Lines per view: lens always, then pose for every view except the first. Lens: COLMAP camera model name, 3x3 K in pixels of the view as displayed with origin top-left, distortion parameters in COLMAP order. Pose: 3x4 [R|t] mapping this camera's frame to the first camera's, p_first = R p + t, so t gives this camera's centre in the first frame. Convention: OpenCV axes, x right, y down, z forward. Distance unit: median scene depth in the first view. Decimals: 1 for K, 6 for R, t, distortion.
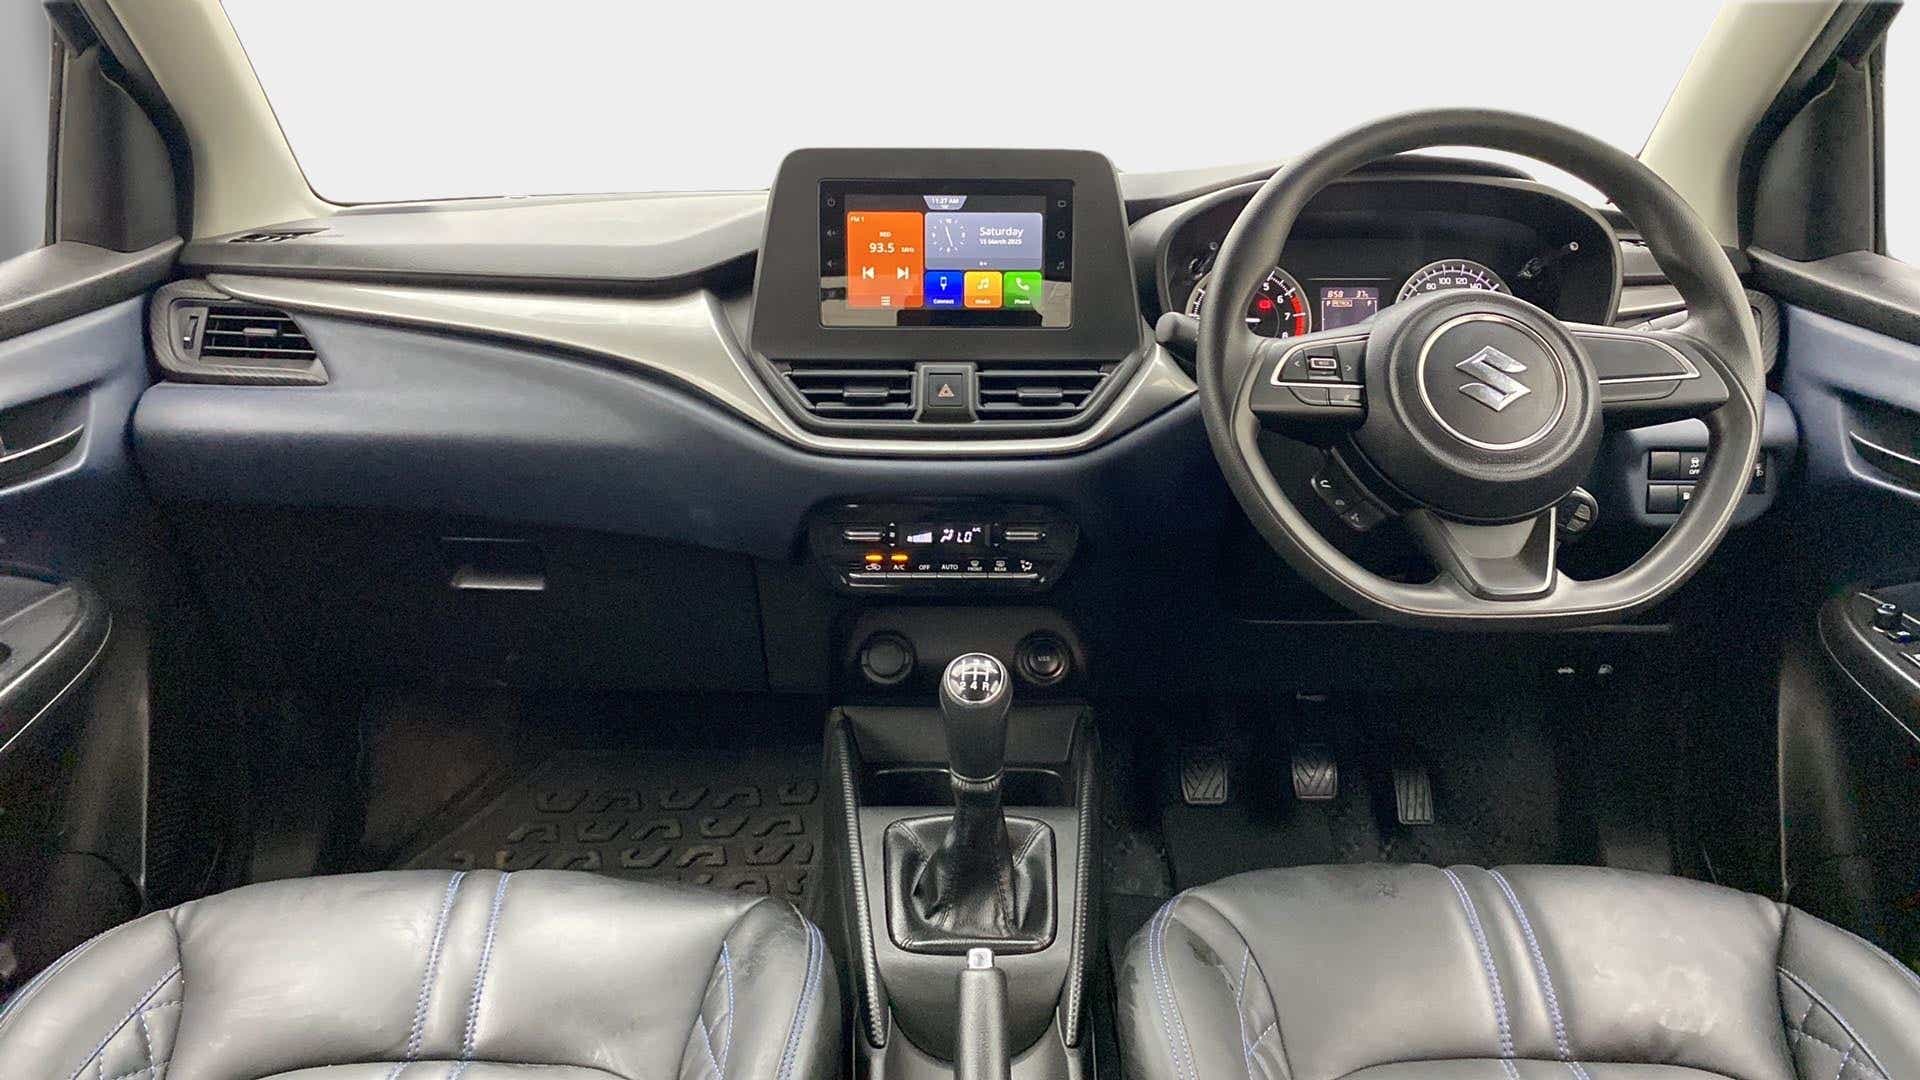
lens RADIAL K [[1420.3, 0, 940.2], [0, 1420.3, 506.8], [0, 0, 1]] dist [0.044177, -0.057811]
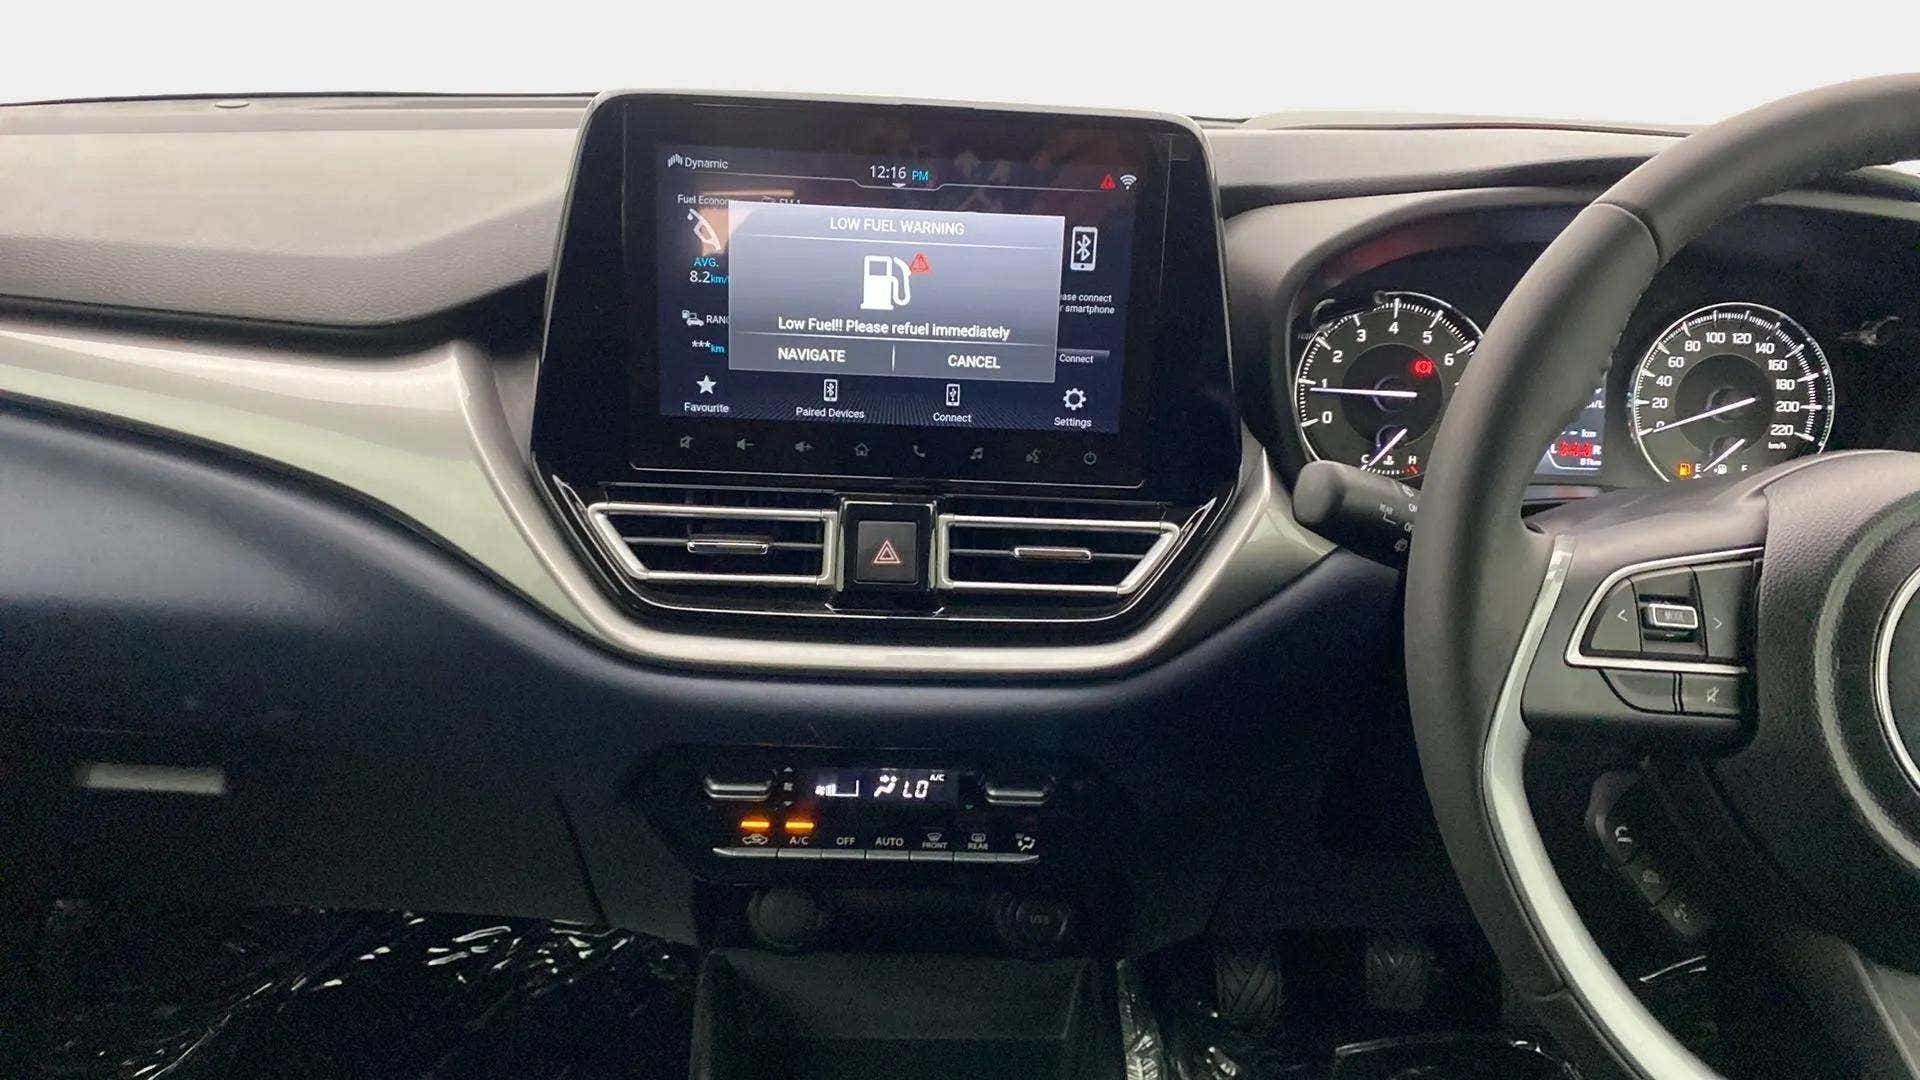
lens RADIAL K [[1422.6, 0, 975.2], [0, 1422.6, 536.5], [0, 0, 1]] dist [0.035454, -0.021408]
pose [[0.998386, 0.022887, 0.051976, 0.009097], [-0.028926, 0.992523, 0.118584, -0.152157], [-0.048874, -0.119896, 0.991583, 0.441068]]
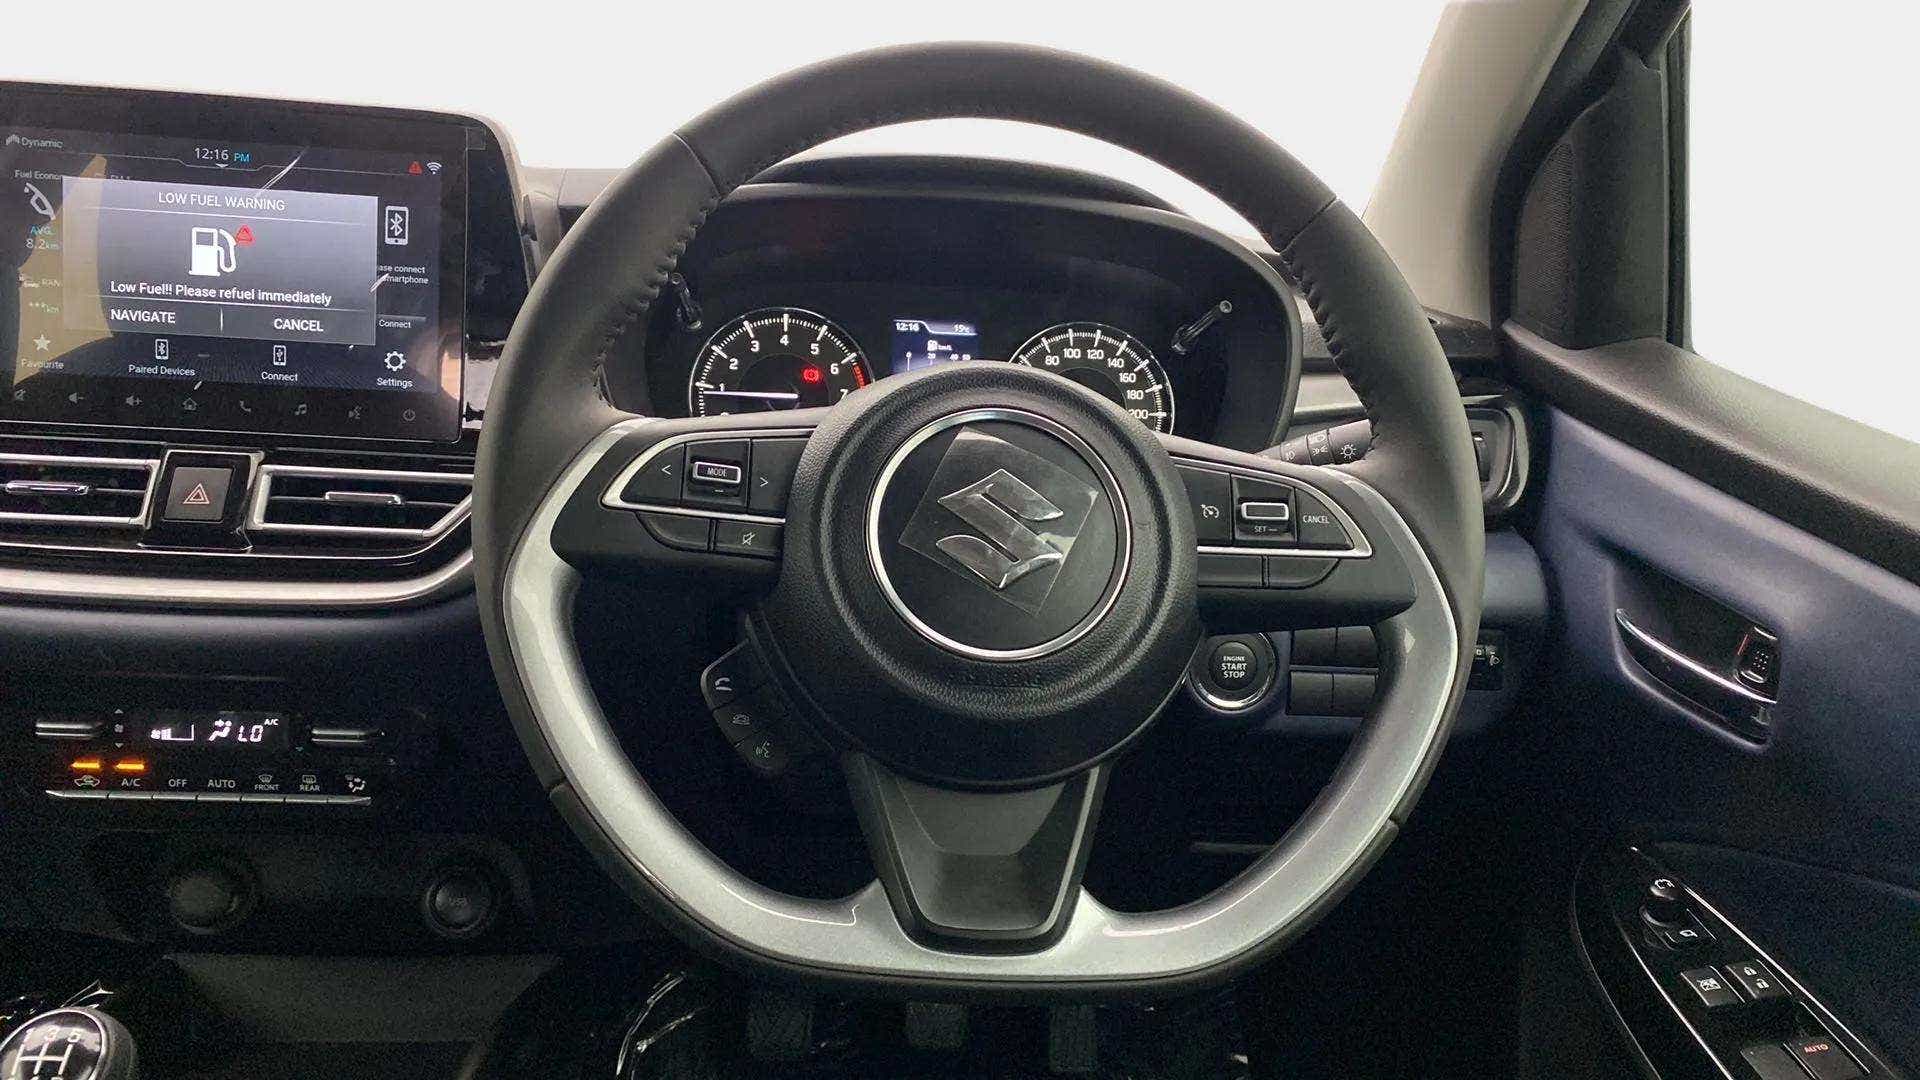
lens RADIAL K [[1420.3, 0, 940.3], [0, 1420.3, 542.1], [0, 0, 1]] dist [0.044177, -0.057811]
pose [[0.994793, 0.033146, 0.096372, 0.252090], [-0.031770, 0.999371, -0.015781, -0.061012], [-0.096834, 0.012637, 0.995220, 0.365209]]
